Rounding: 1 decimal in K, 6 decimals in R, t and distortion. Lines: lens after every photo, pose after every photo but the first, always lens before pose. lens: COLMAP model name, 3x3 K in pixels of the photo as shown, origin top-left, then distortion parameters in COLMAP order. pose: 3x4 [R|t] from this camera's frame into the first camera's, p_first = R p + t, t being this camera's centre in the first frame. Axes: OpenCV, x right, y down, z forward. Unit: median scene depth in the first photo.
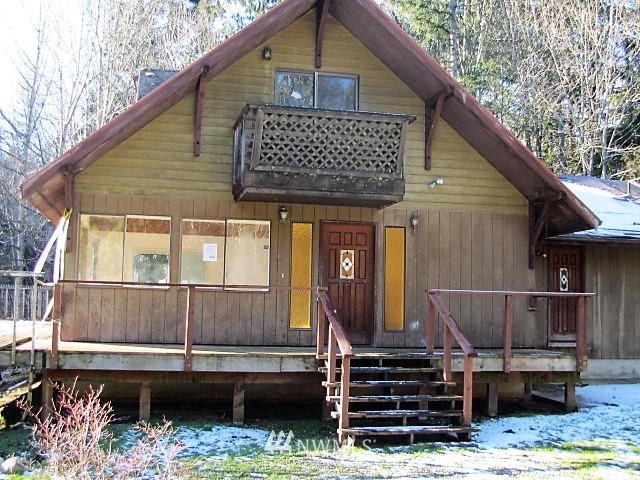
lens RADIAL K [[791.1, 0, 320.0], [0, 791.1, 240.0], [0, 0, 1]] dist [-0.103729, -0.004024]
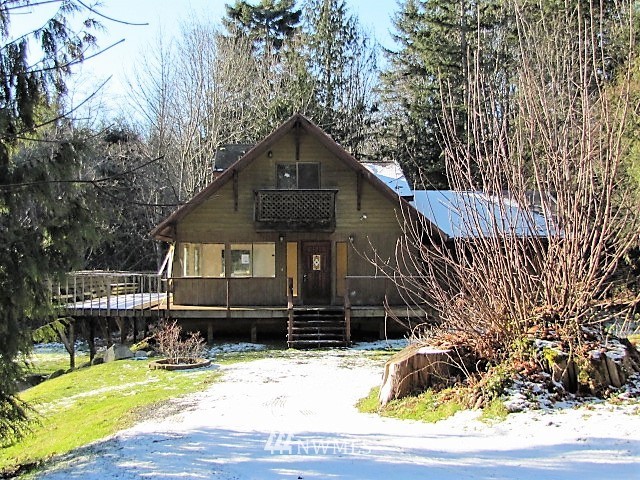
lens RADIAL K [[791.1, 0, 320.0], [0, 791.1, 240.0], [0, 0, 1]] dist [-0.103729, -0.004024]
pose [[0.983943, -0.031258, -0.175723, 0.397194], [0.039988, 0.998124, 0.046360, -0.117032], [0.173945, -0.052643, 0.983347, -0.918281]]
